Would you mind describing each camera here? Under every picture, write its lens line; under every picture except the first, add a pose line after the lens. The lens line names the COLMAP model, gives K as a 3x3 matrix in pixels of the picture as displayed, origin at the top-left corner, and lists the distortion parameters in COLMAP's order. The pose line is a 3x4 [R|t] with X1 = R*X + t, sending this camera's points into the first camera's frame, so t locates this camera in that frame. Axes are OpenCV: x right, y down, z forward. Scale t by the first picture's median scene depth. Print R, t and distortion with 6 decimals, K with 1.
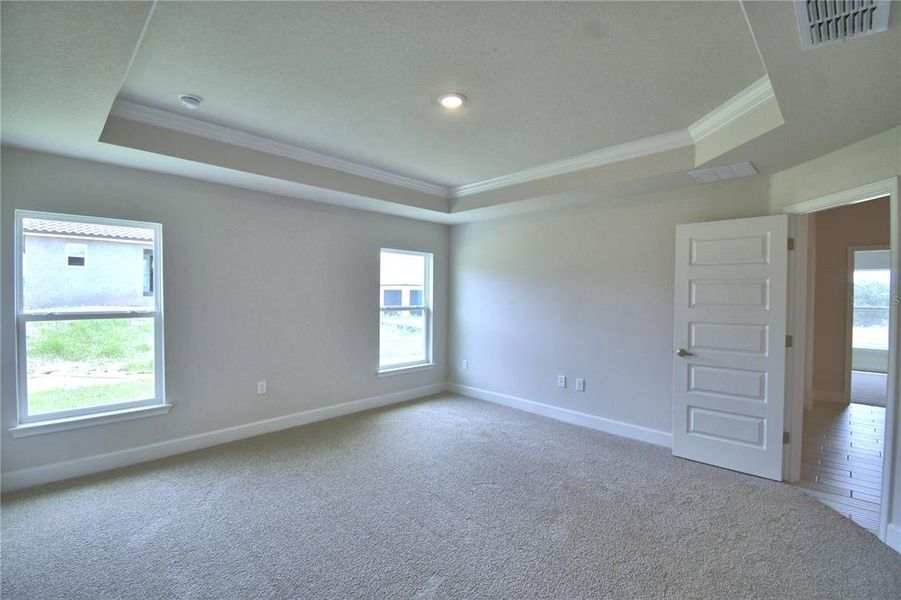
lens RADIAL K [[401.8, 0, 443.3], [0, 401.8, 300.2], [0, 0, 1]] dist [-0.001354, -0.000526]
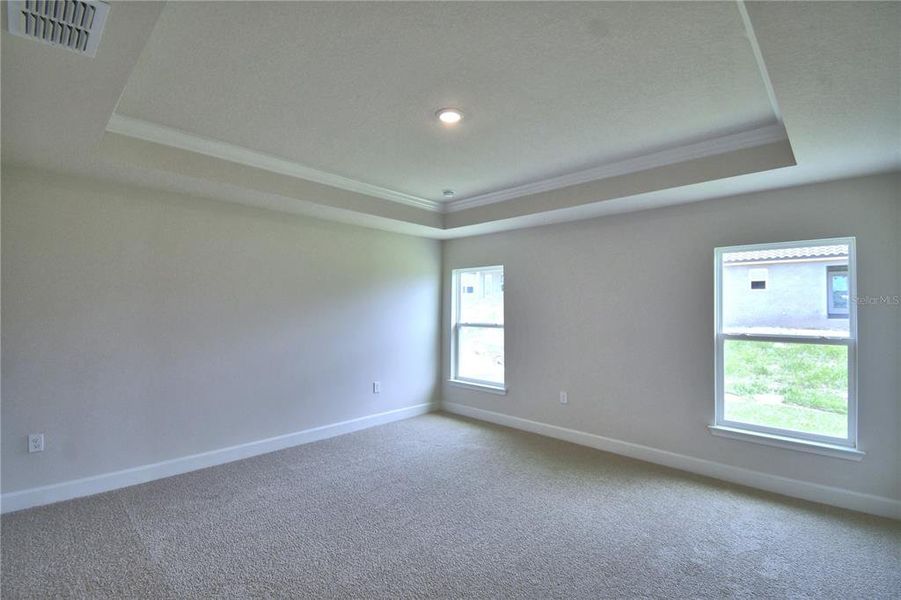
lens RADIAL K [[412.5, 0, 448.9], [0, 412.5, 298.7], [0, 0, 1]] dist [0.015697, -0.022223]
pose [[0.009284, -0.035611, -0.999323, 0.177503], [-0.024577, 0.999056, -0.035830, -0.001470], [0.999655, 0.024893, 0.008400, 0.171785]]
